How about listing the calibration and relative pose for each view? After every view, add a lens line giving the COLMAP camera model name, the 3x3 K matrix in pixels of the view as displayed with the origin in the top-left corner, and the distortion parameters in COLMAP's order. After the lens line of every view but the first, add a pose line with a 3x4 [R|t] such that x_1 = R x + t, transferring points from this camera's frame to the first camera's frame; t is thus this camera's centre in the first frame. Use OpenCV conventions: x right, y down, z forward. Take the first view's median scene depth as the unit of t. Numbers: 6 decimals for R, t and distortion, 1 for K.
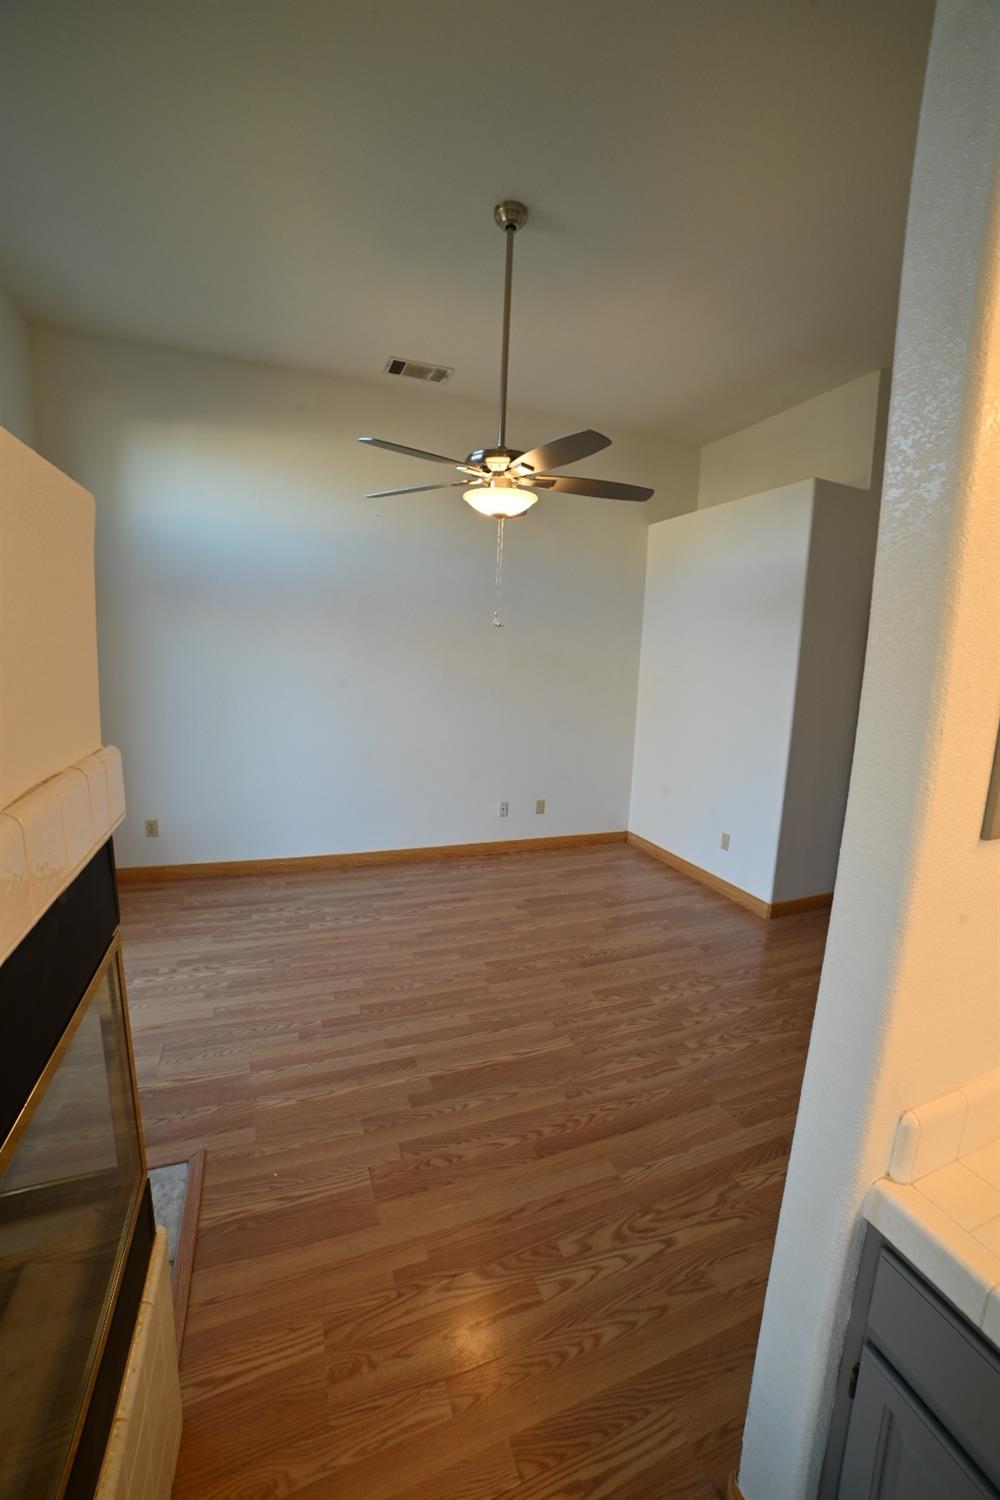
lens RADIAL K [[605.2, 0, 500.0], [0, 605.2, 750.0], [0, 0, 1]] dist [-0.111096, 0.038547]
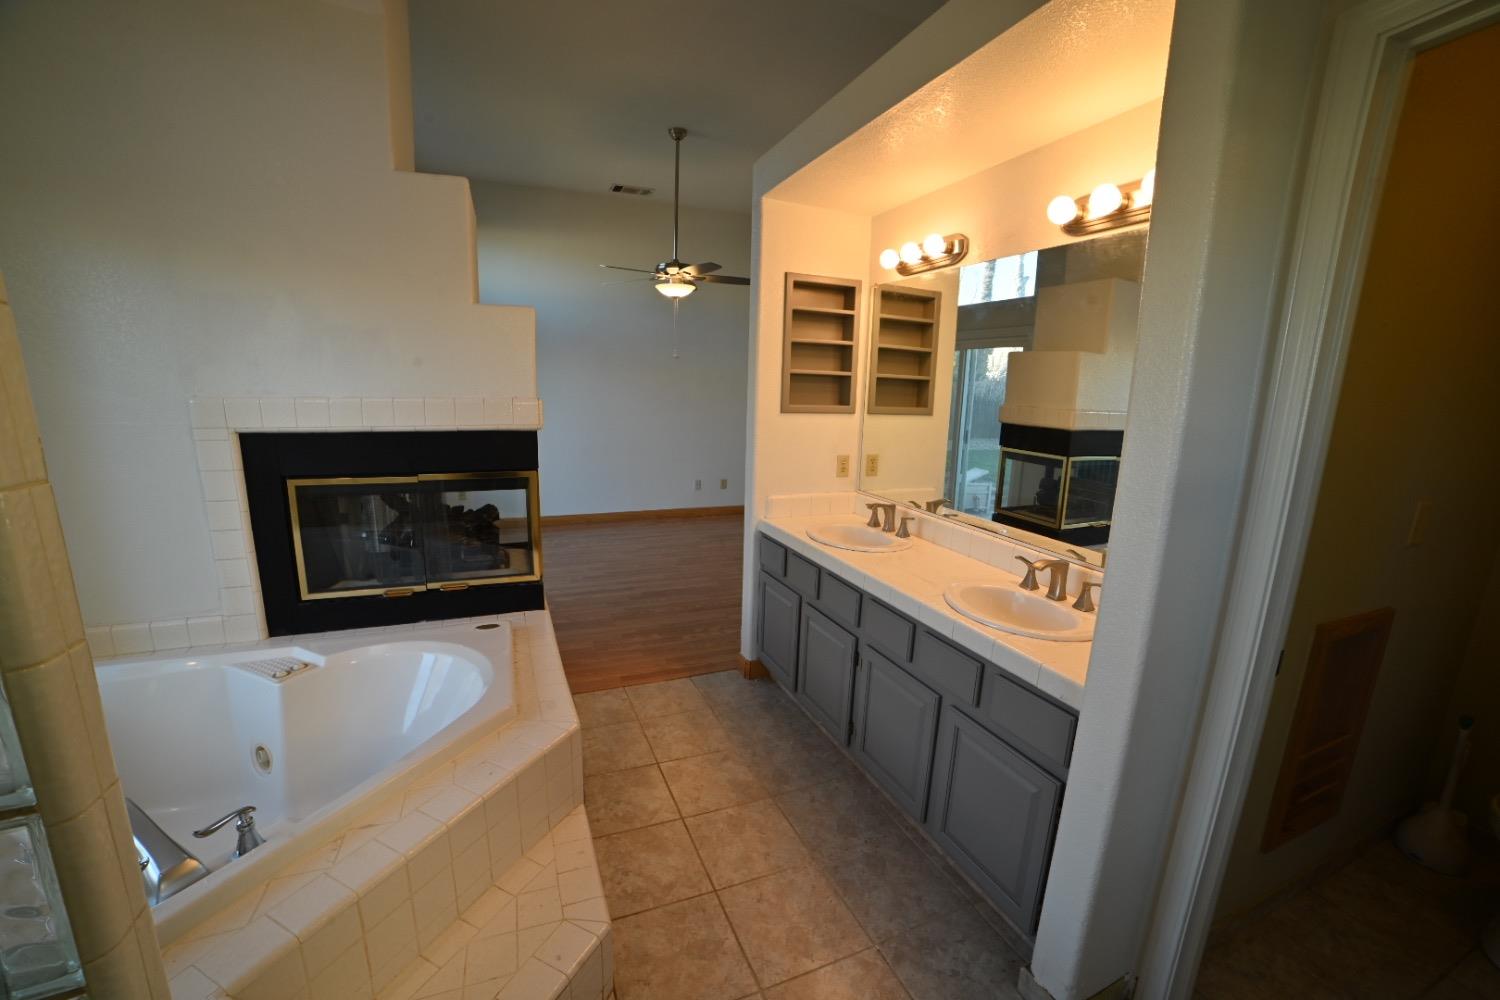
lens RADIAL K [[605.2, 0, 757.1], [0, 605.2, 512.3], [0, 0, 1]] dist [-0.111096, 0.038547]
pose [[0.998906, -0.016920, 0.043592, 0.127928], [0.014976, 0.998895, 0.044544, 0.152062], [-0.044297, -0.043842, 0.998056, -0.699839]]
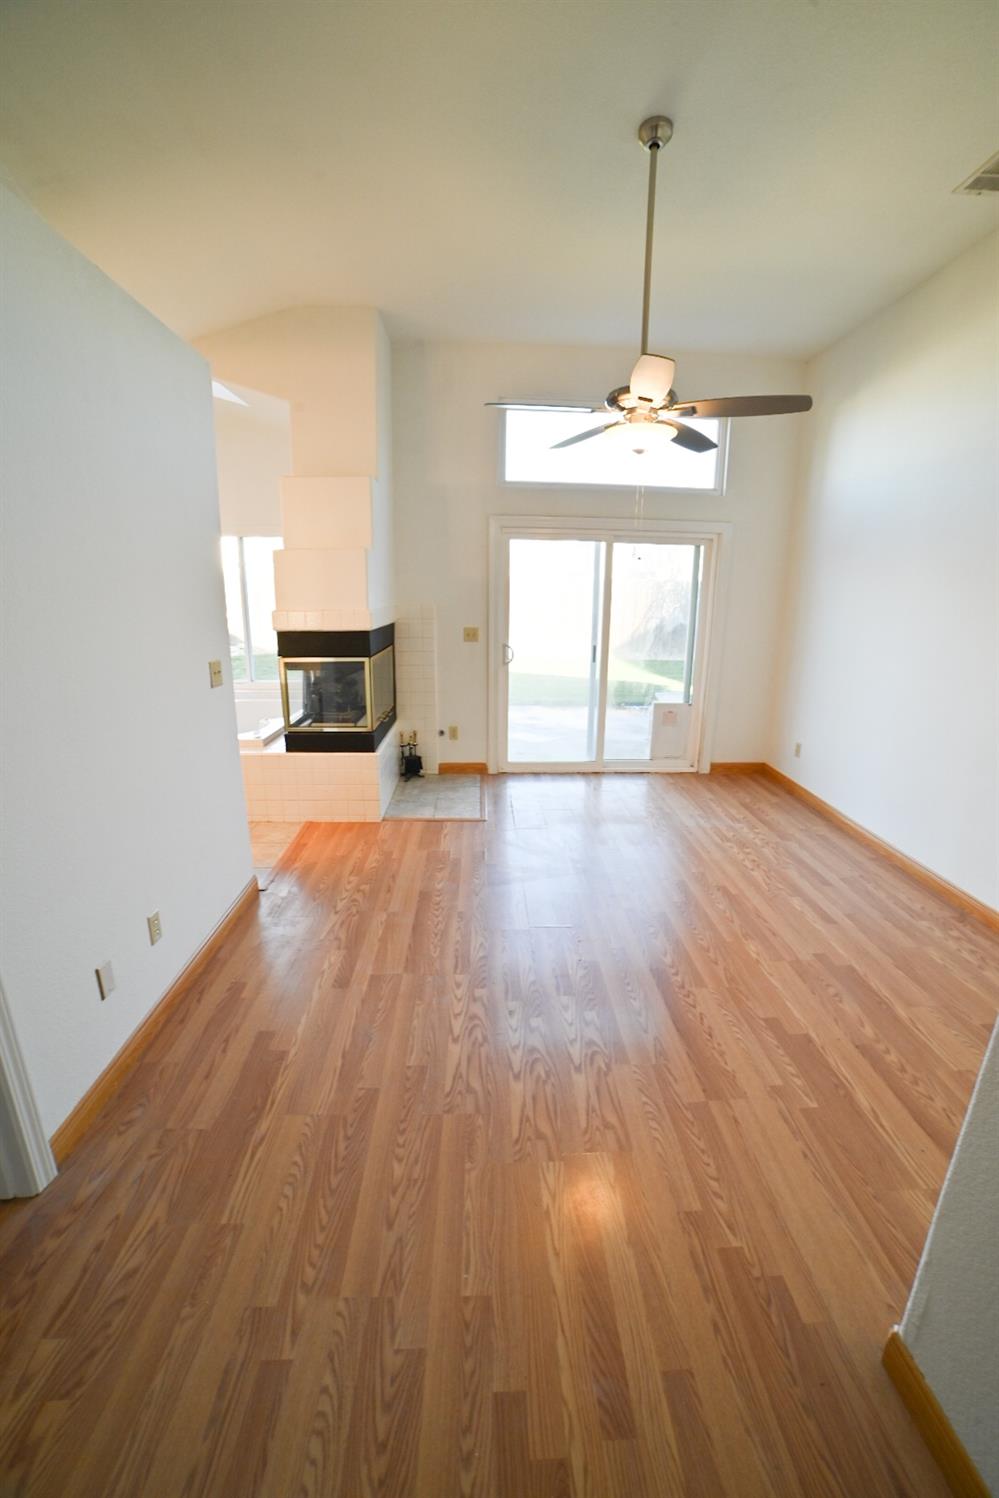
lens RADIAL K [[602.0, 0, 491.3], [0, 602.0, 754.8], [0, 0, 1]] dist [-0.099982, 0.031555]
pose [[-0.339608, 0.207244, -0.917451, 0.876567], [-0.173430, 0.944900, 0.277643, -0.096009], [0.924439, 0.253404, -0.284954, 0.936735]]
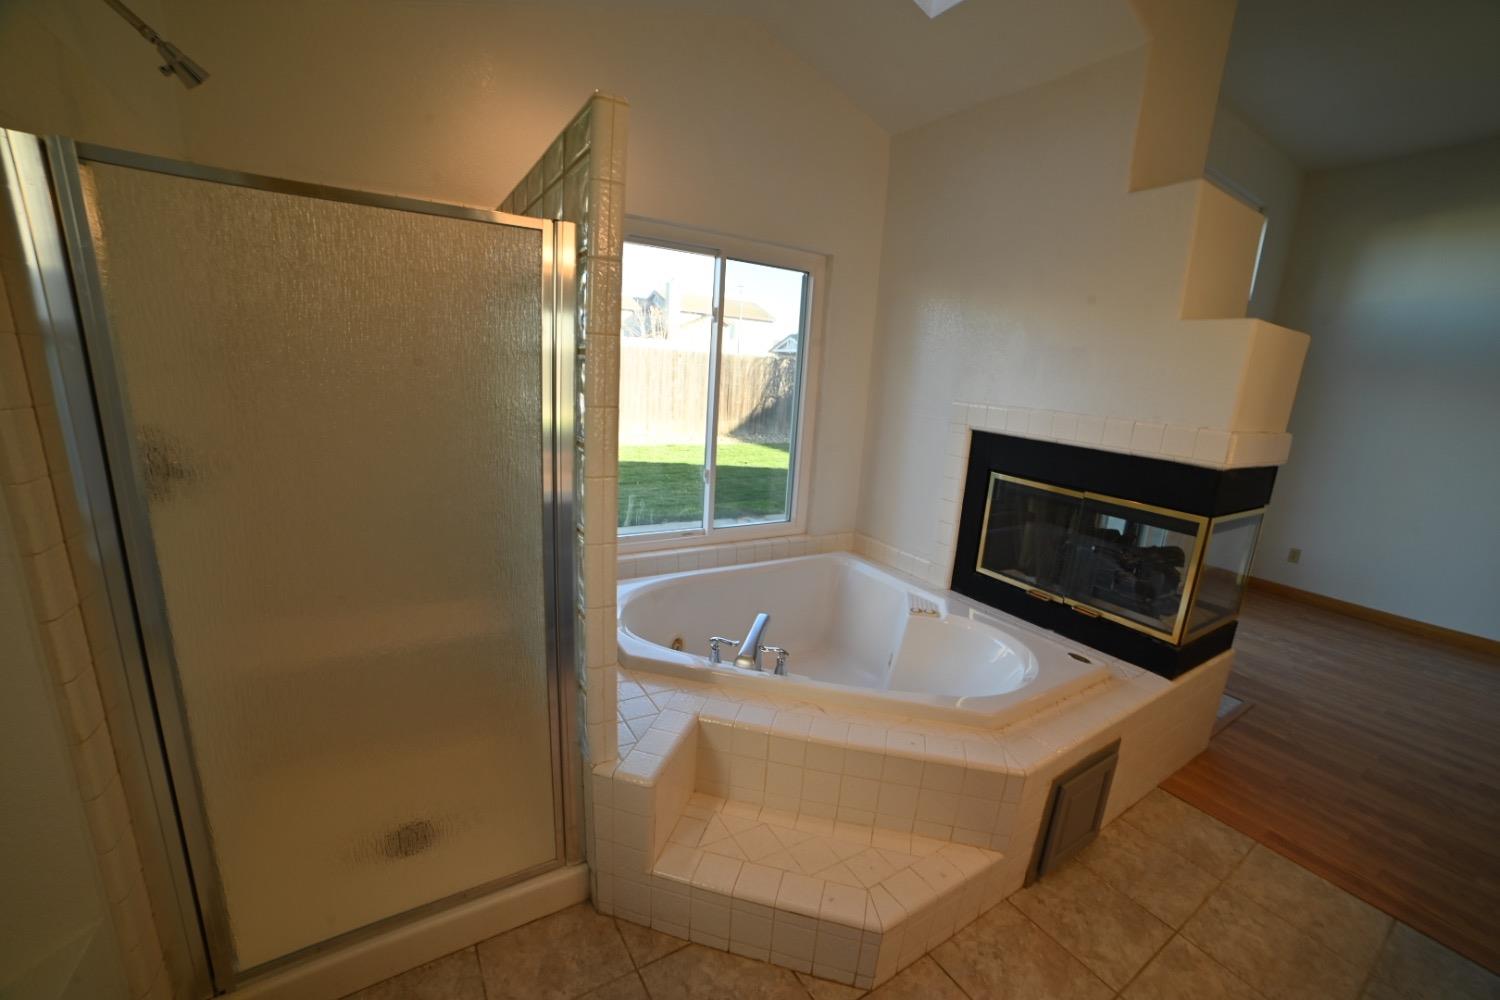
lens RADIAL K [[596.7, 0, 753.3], [0, 596.7, 517.1], [0, 0, 1]] dist [-0.097273, 0.029266]
pose [[0.202031, 0.206457, -0.957371, 0.368679], [-0.214255, 0.963167, 0.162493, 0.132990], [0.955656, 0.172293, 0.238824, -0.512901]]
